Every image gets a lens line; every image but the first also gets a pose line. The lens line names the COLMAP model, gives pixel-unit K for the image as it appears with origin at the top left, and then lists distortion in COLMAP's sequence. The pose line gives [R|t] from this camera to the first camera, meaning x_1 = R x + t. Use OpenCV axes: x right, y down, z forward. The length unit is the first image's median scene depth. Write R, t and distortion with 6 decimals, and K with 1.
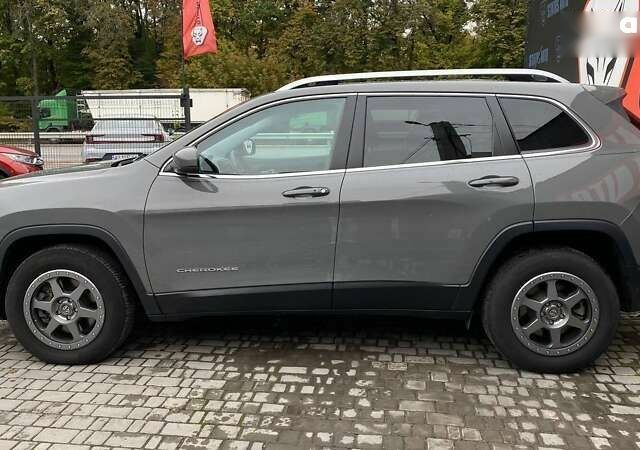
lens RADIAL K [[614.4, 0, 316.7], [0, 614.4, 230.8], [0, 0, 1]] dist [0.012385, -0.005722]
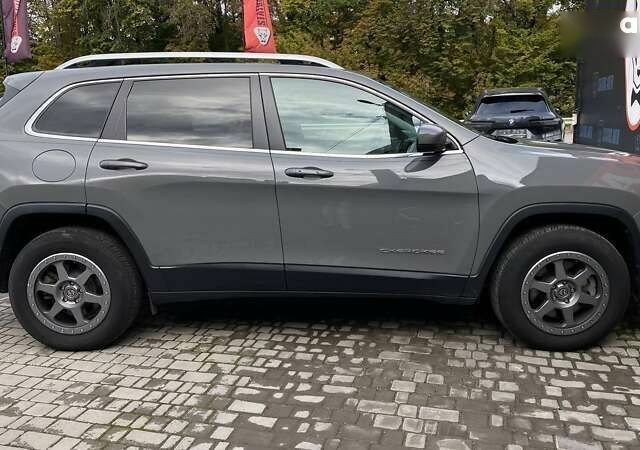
lens RADIAL K [[605.8, 0, 315.8], [0, 605.8, 220.6], [0, 0, 1]] dist [0.068024, -0.122545]
pose [[0.992385, 0.004316, -0.123097, 0.160165], [-0.004086, 0.999989, 0.002122, 0.036397], [0.123105, -0.001603, 0.992392, -0.128066]]
